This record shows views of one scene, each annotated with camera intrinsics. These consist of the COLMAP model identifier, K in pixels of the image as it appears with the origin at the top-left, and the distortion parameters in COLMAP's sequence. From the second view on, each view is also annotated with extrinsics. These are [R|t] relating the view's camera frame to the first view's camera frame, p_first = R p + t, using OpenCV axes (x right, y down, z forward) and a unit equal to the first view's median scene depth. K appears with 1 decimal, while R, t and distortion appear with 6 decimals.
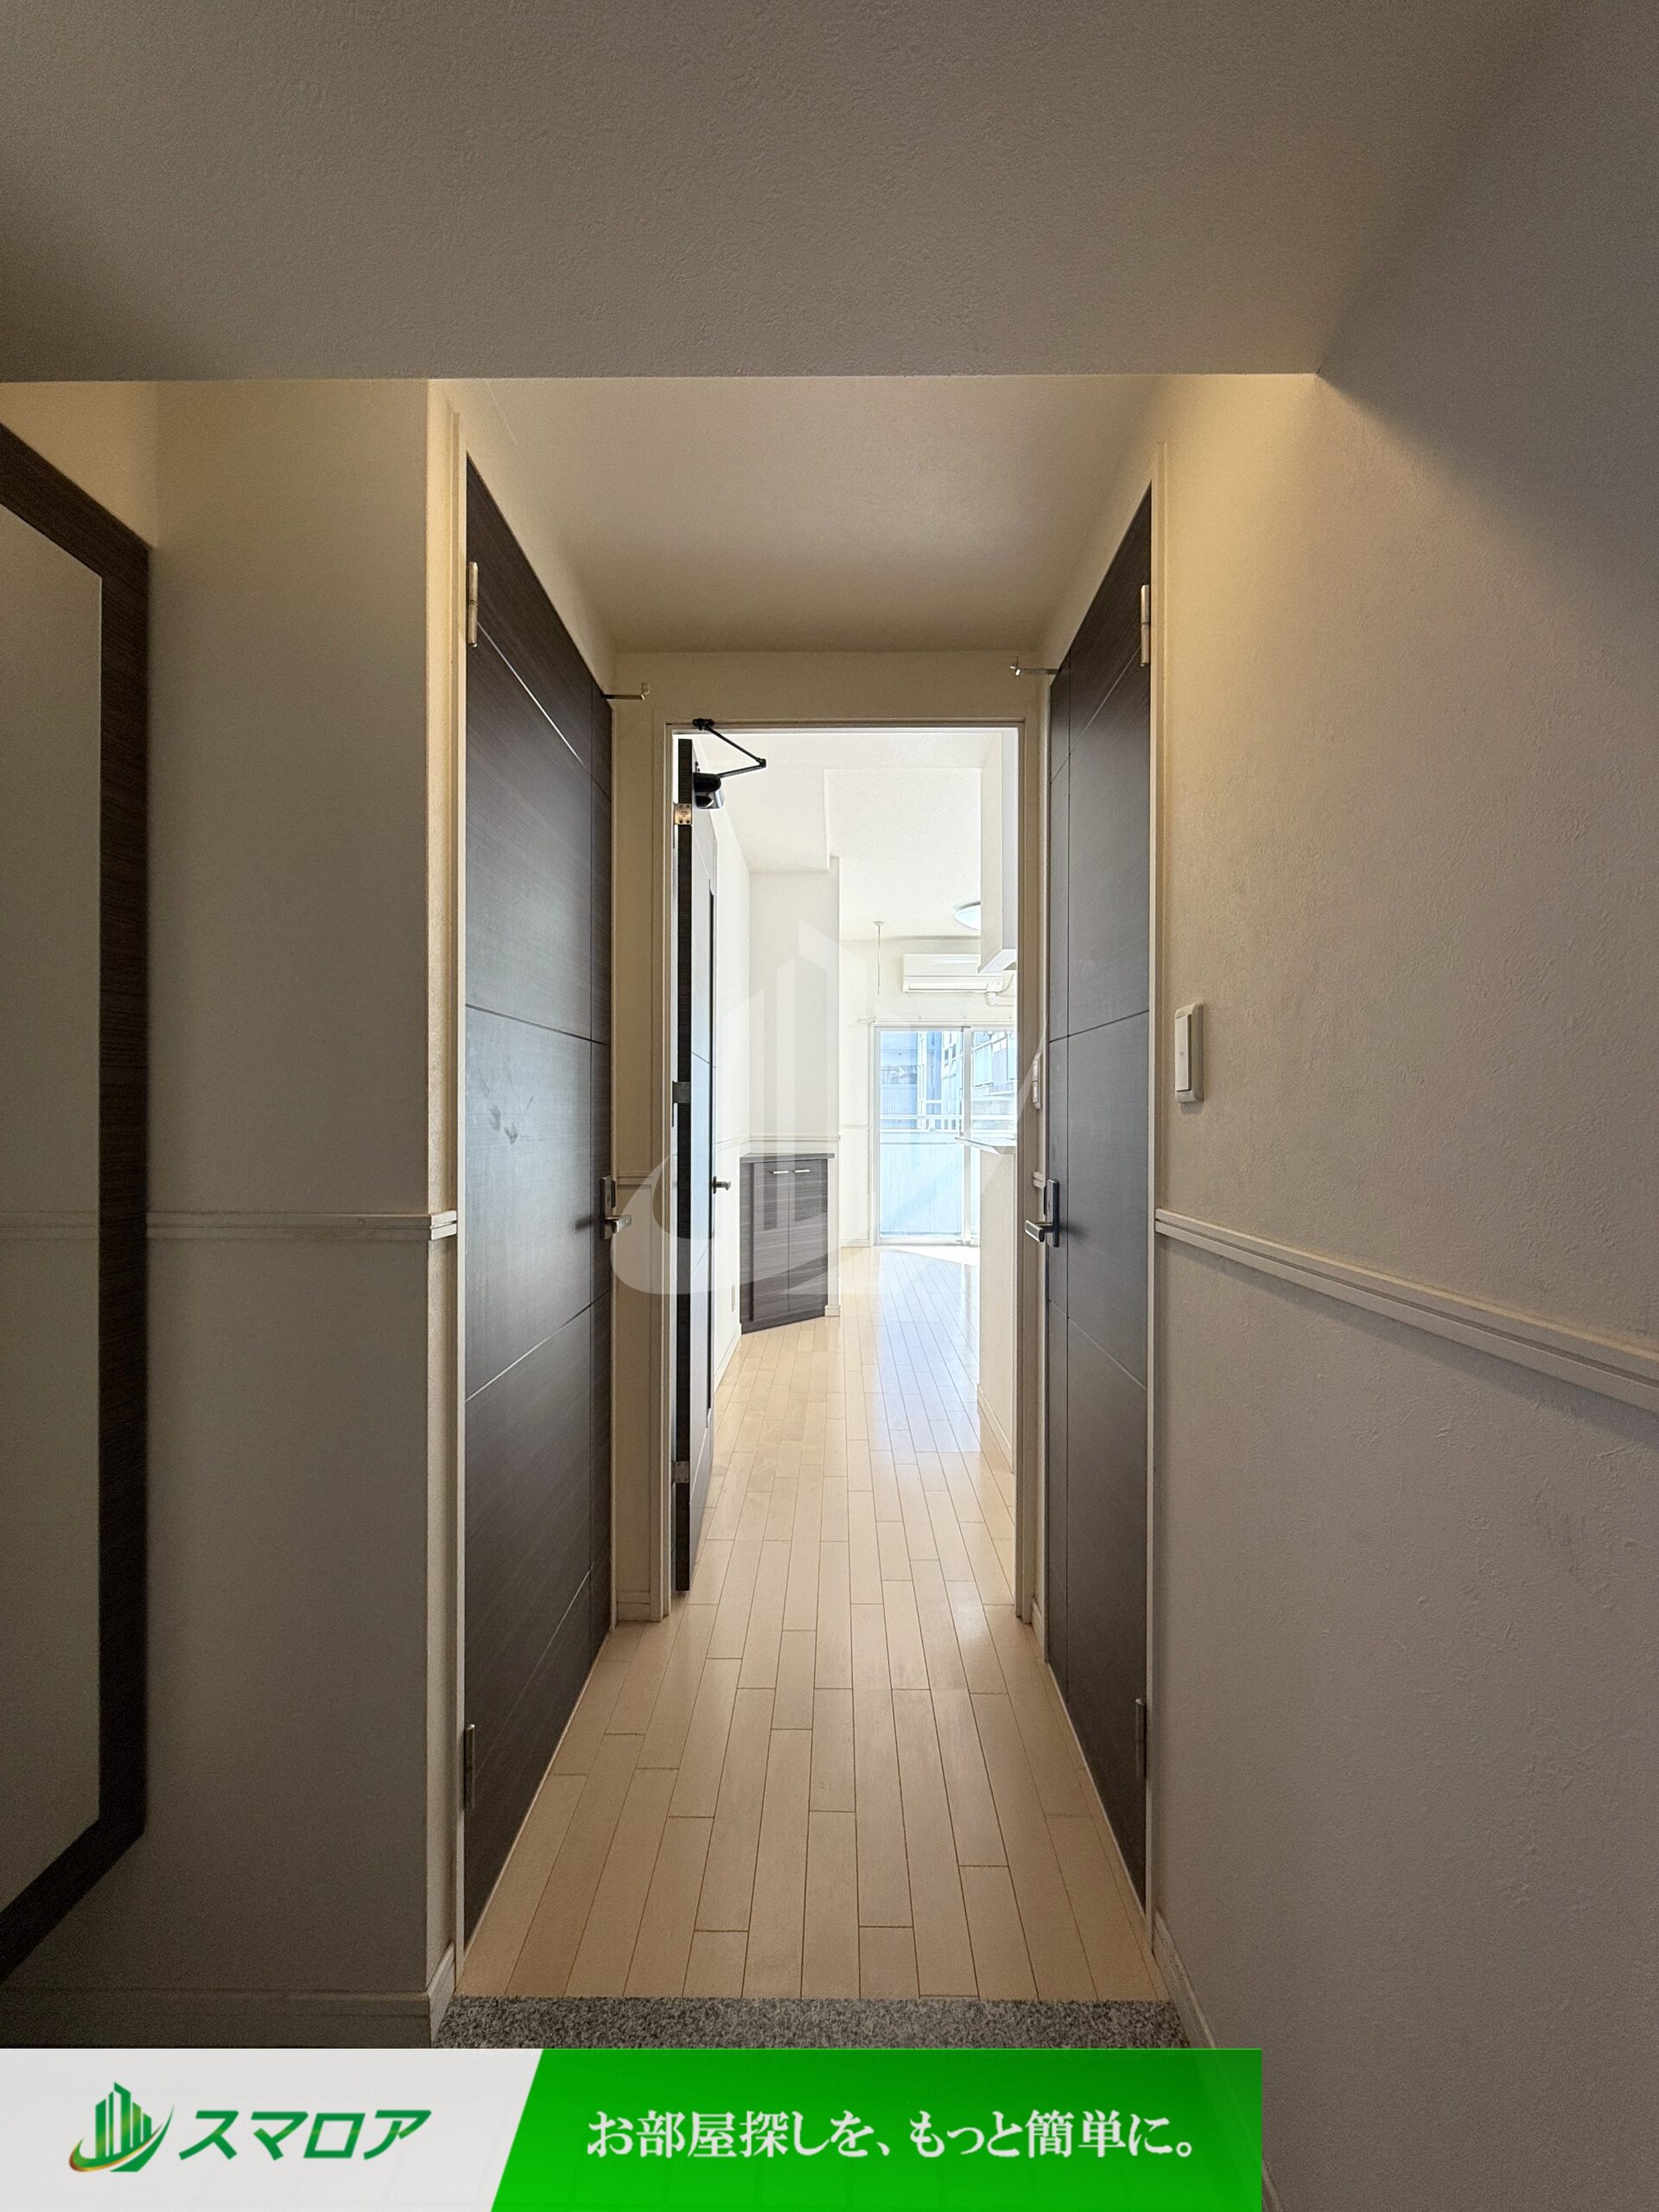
lens RADIAL K [[879.9, 0, 827.1], [0, 879.9, 1105.9], [0, 0, 1]] dist [-0.000668, -0.000005]
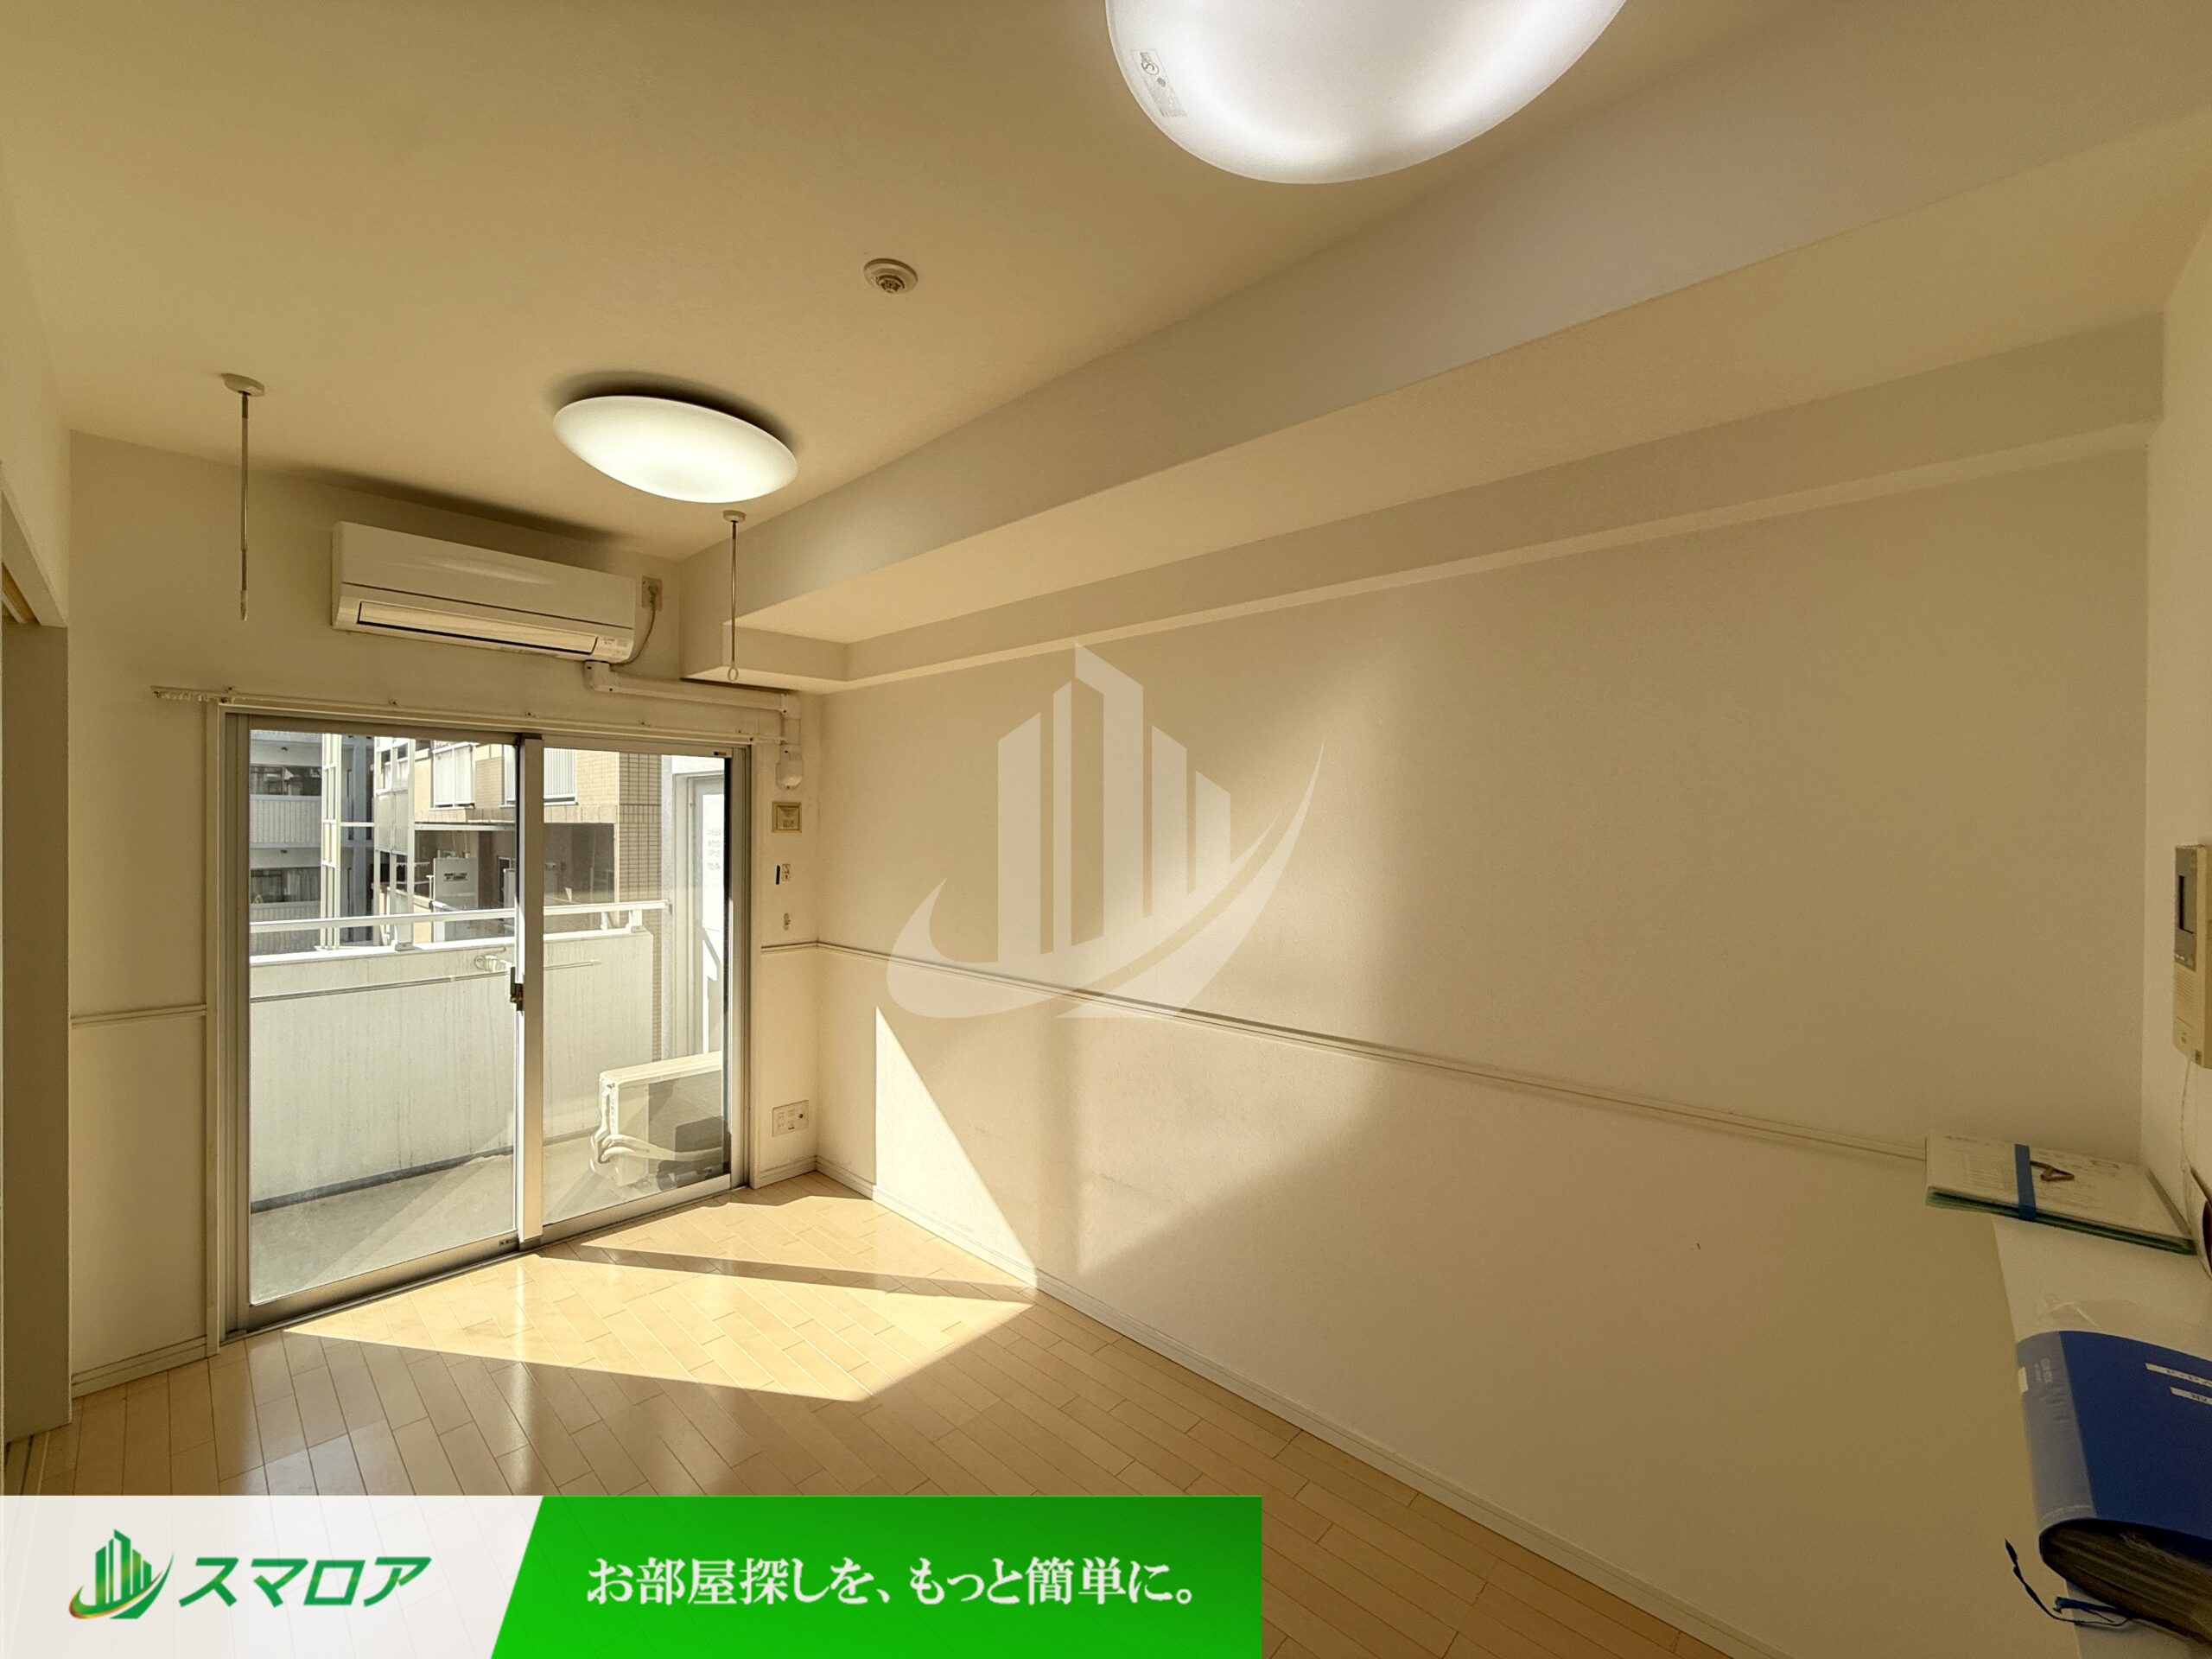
lens RADIAL K [[879.9, 0, 1102.2], [0, 879.9, 826.6], [0, 0, 1]] dist [-0.000668, -0.000005]
pose [[0.671429, 0.012163, 0.740969, 0.006765], [-0.016215, 0.999867, -0.001720, -0.010736], [-0.740892, -0.010860, 0.671537, 0.111813]]
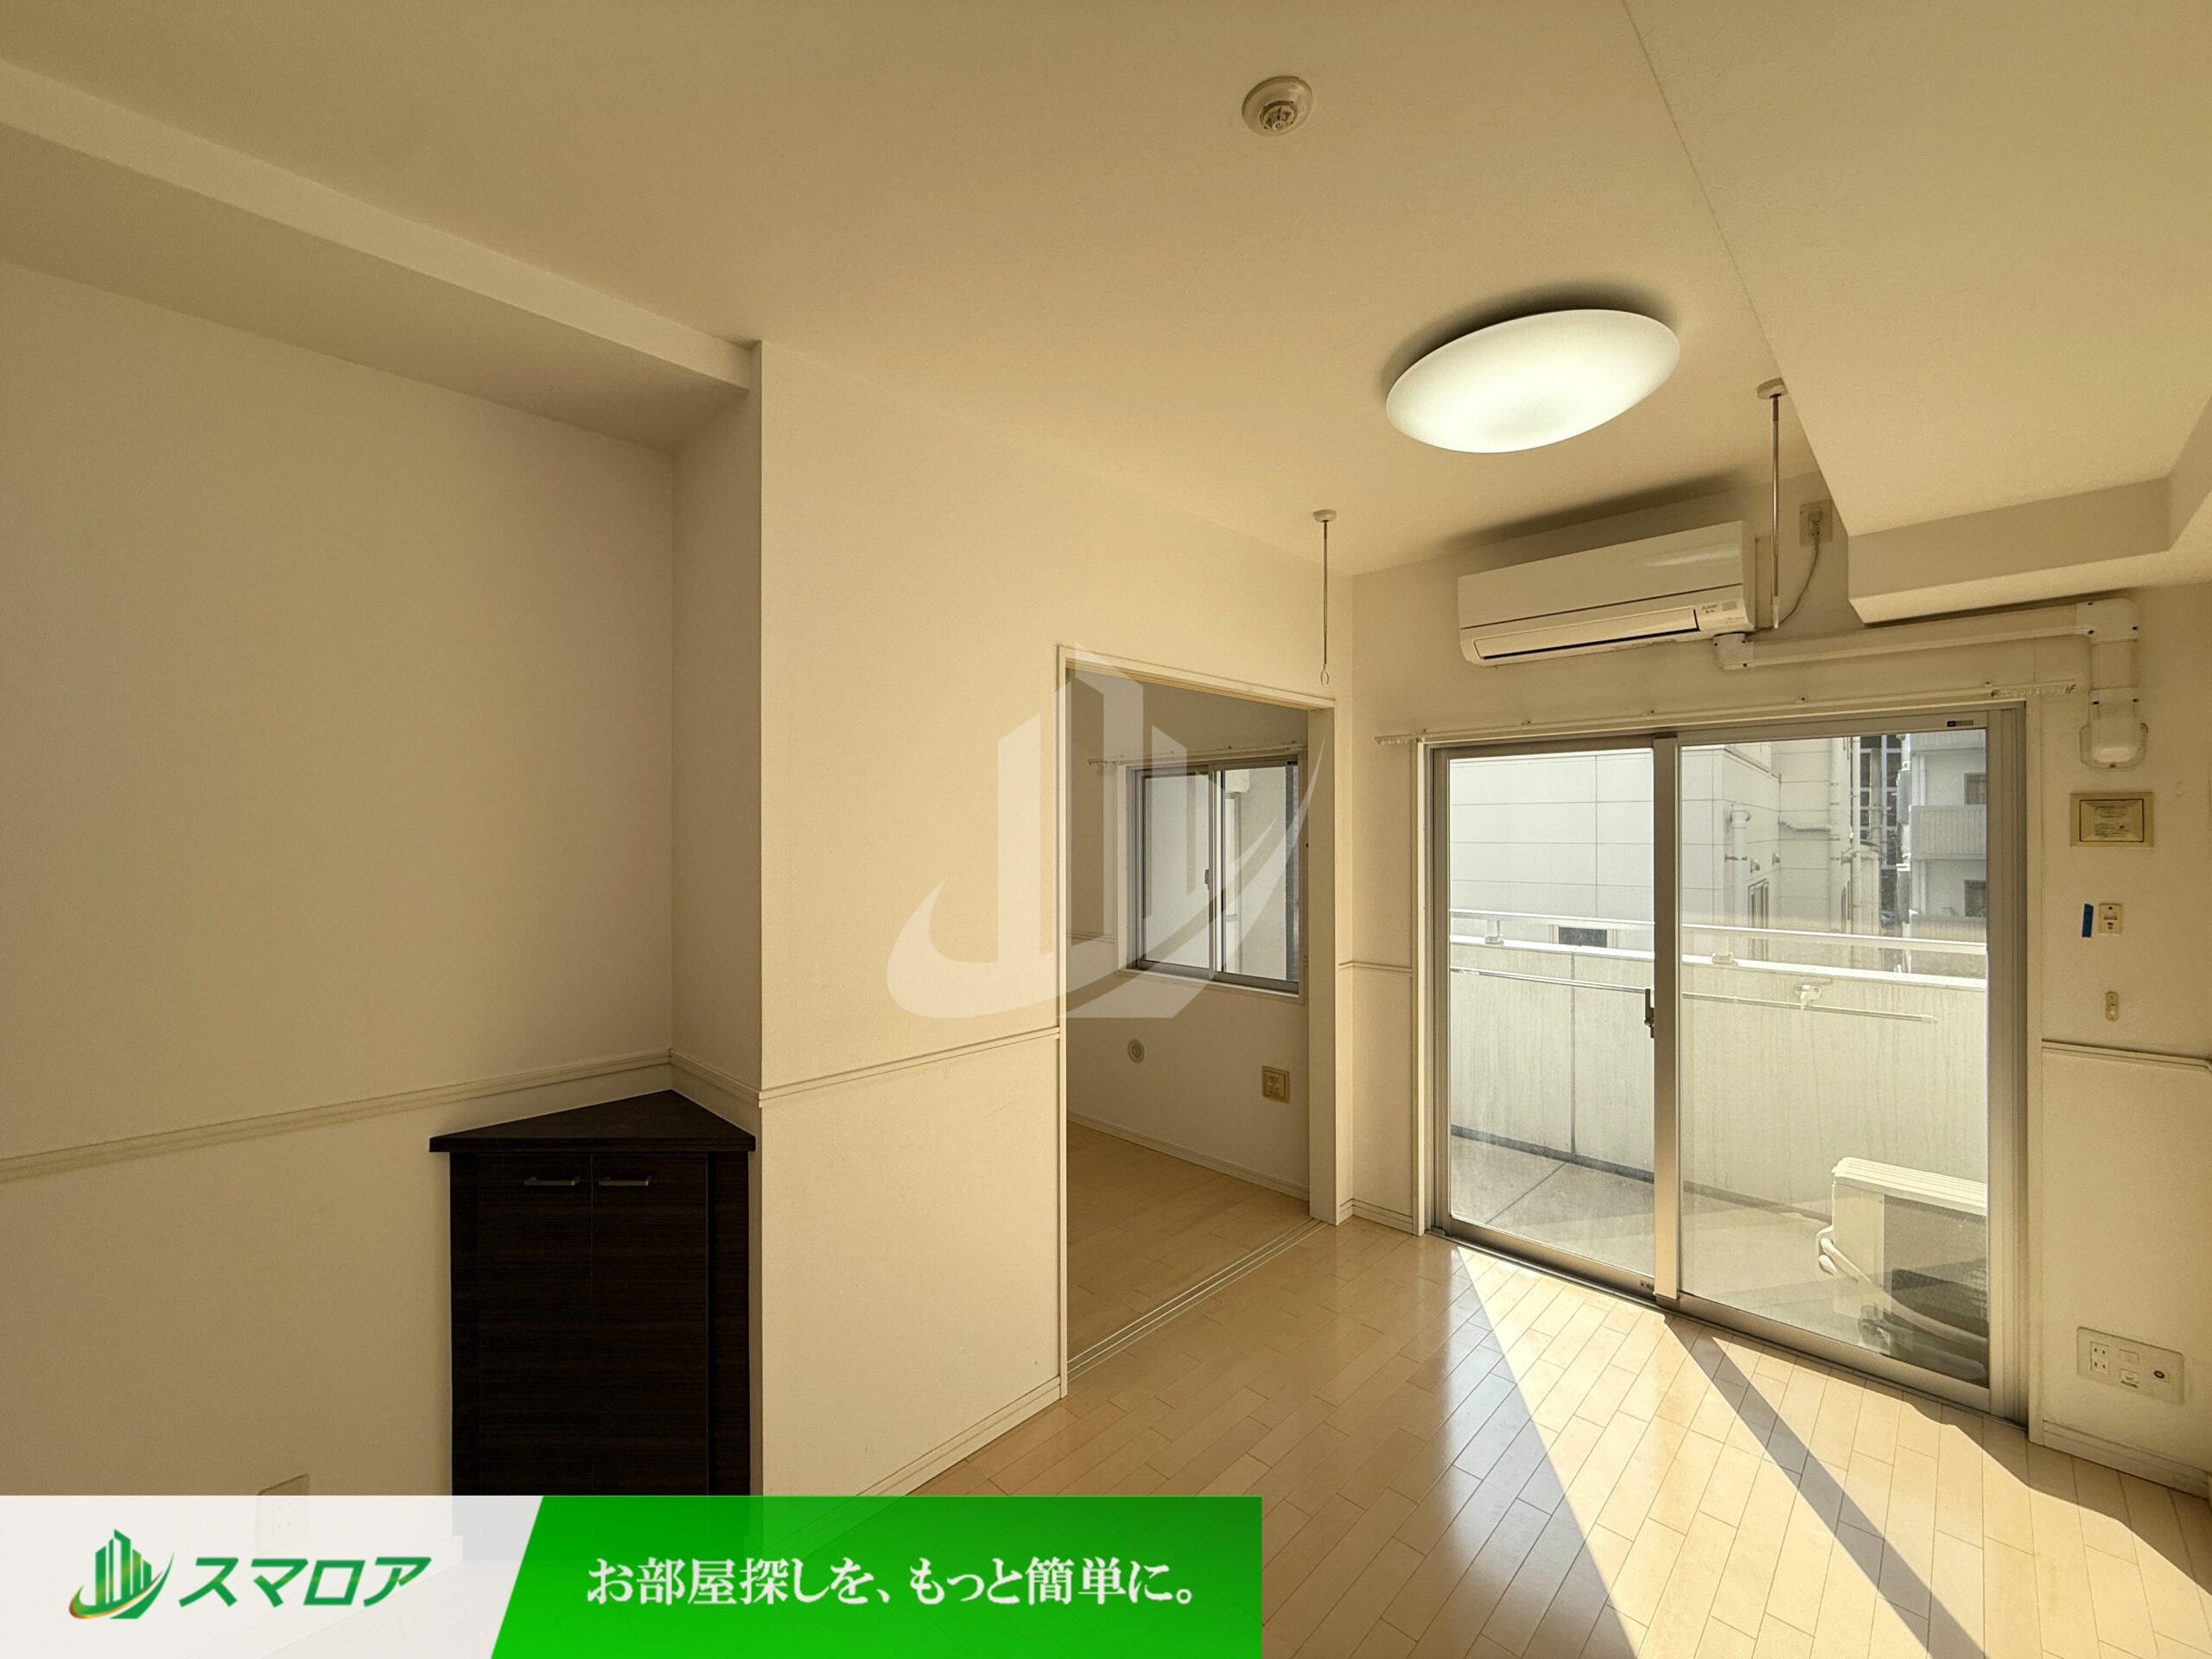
lens RADIAL K [[879.9, 0, 1091.3], [0, 879.9, 830.4], [0, 0, 1]] dist [-0.000668, -0.000005]
pose [[0.714578, 0.006974, -0.699521, 0.057737], [-0.000687, 0.999957, 0.009268, -0.011199], [0.699556, -0.006142, 0.714552, 0.121981]]
